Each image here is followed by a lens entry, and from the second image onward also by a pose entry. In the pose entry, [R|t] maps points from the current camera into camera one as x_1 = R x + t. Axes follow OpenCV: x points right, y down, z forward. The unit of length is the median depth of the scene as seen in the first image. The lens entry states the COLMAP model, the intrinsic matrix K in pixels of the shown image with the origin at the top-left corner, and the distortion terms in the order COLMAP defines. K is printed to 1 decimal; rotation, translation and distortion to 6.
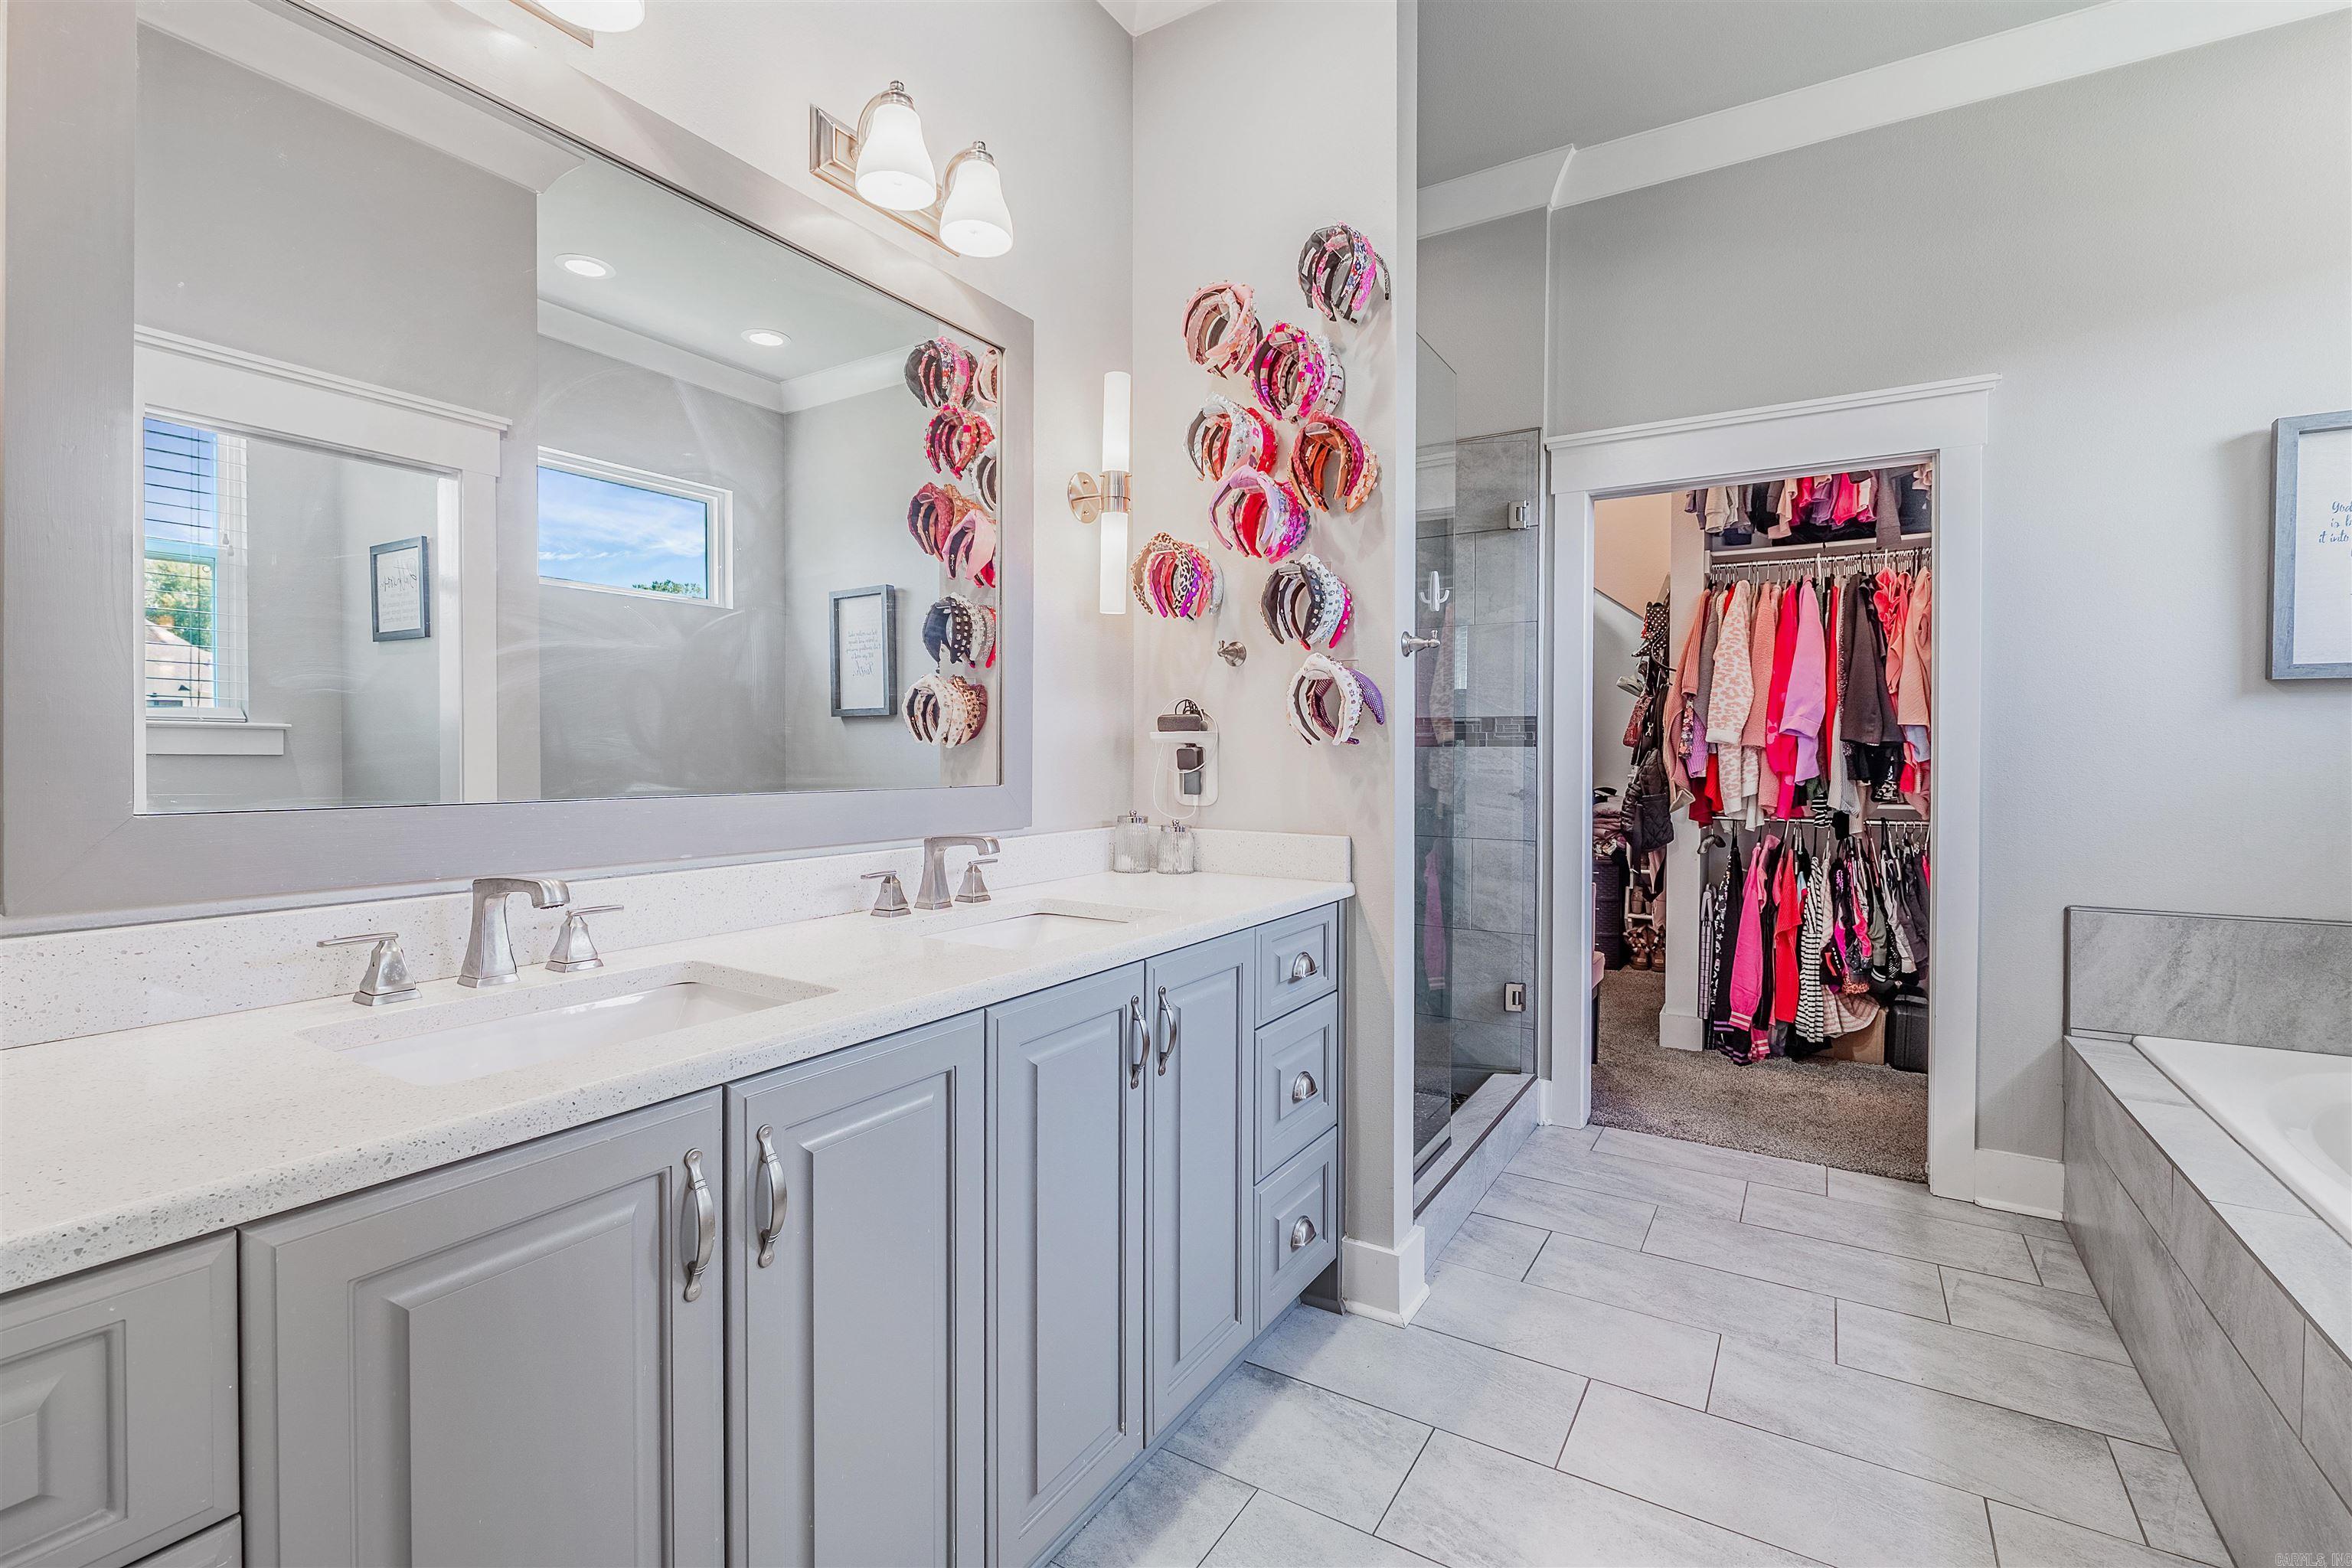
lens RADIAL K [[1078.5, 0, 1171.8], [0, 1078.5, 747.0], [0, 0, 1]] dist [-0.000818, -0.000536]
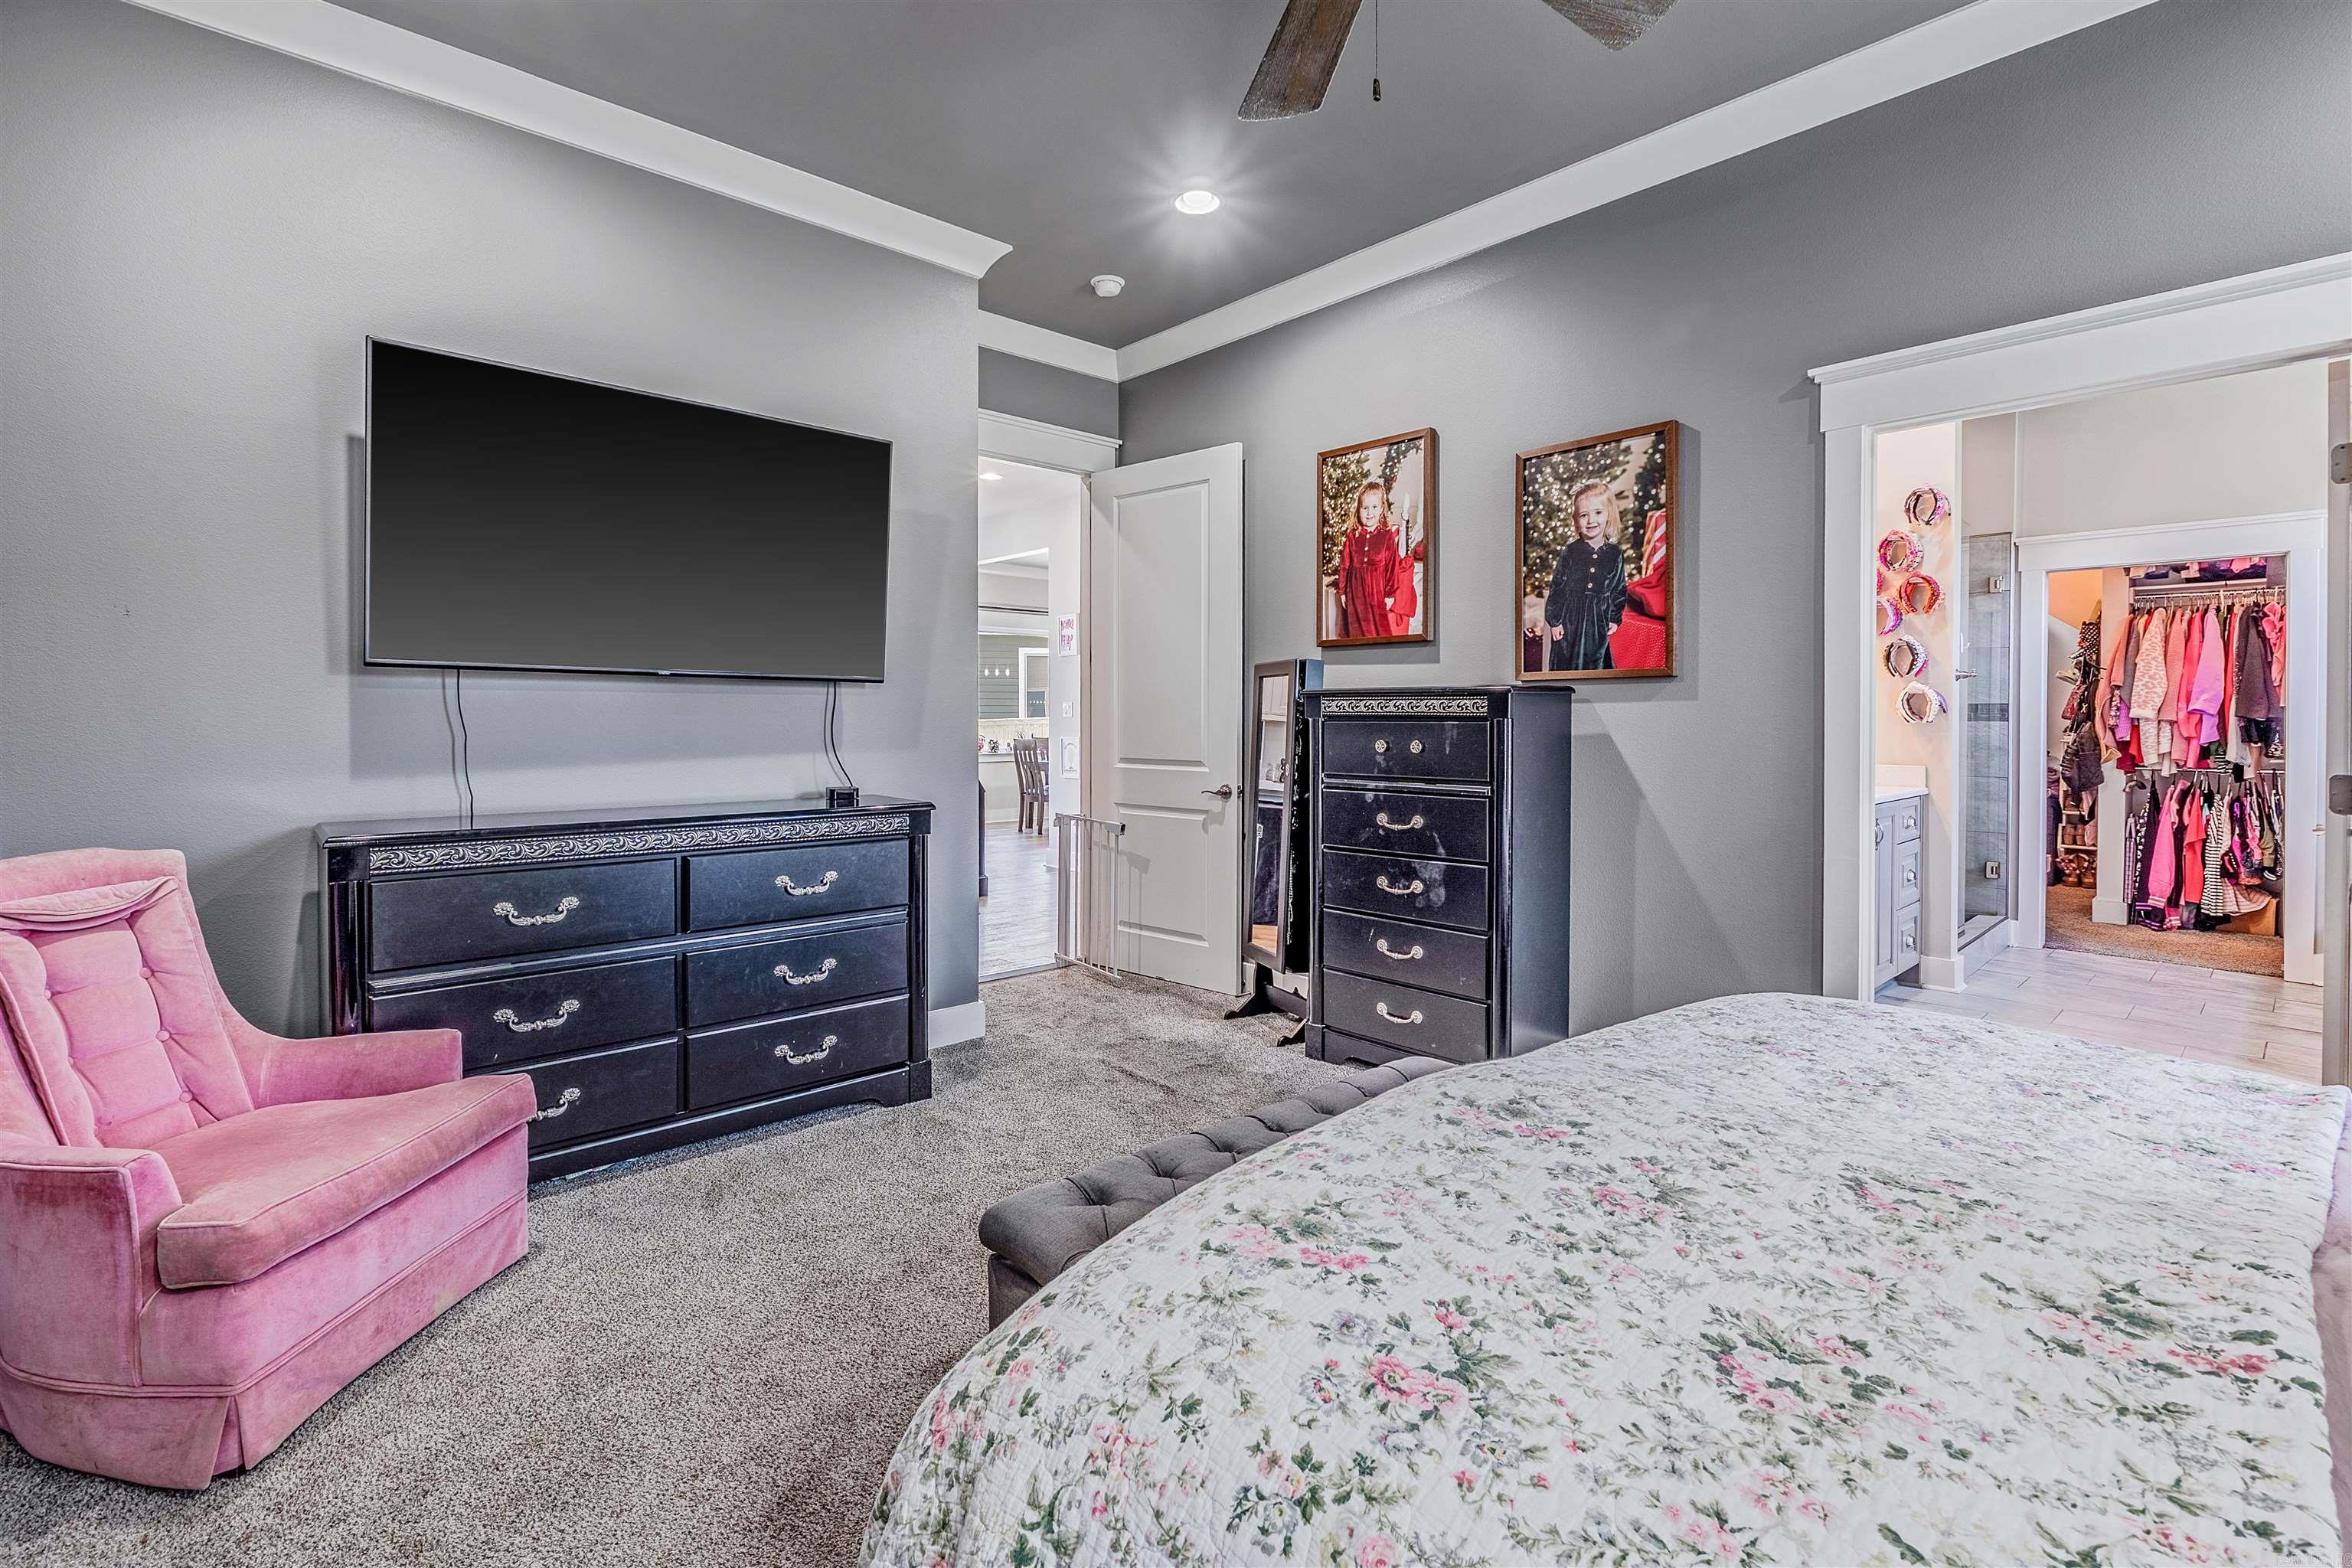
lens RADIAL K [[1048.3, 0, 1178.2], [0, 1048.3, 723.7], [0, 0, 1]] dist [-0.007650, 0.000393]
pose [[0.959926, -0.002453, -0.280245, -0.381897], [0.004583, 0.999965, 0.006945, -0.012201], [0.280218, -0.007951, 0.959904, -0.788247]]
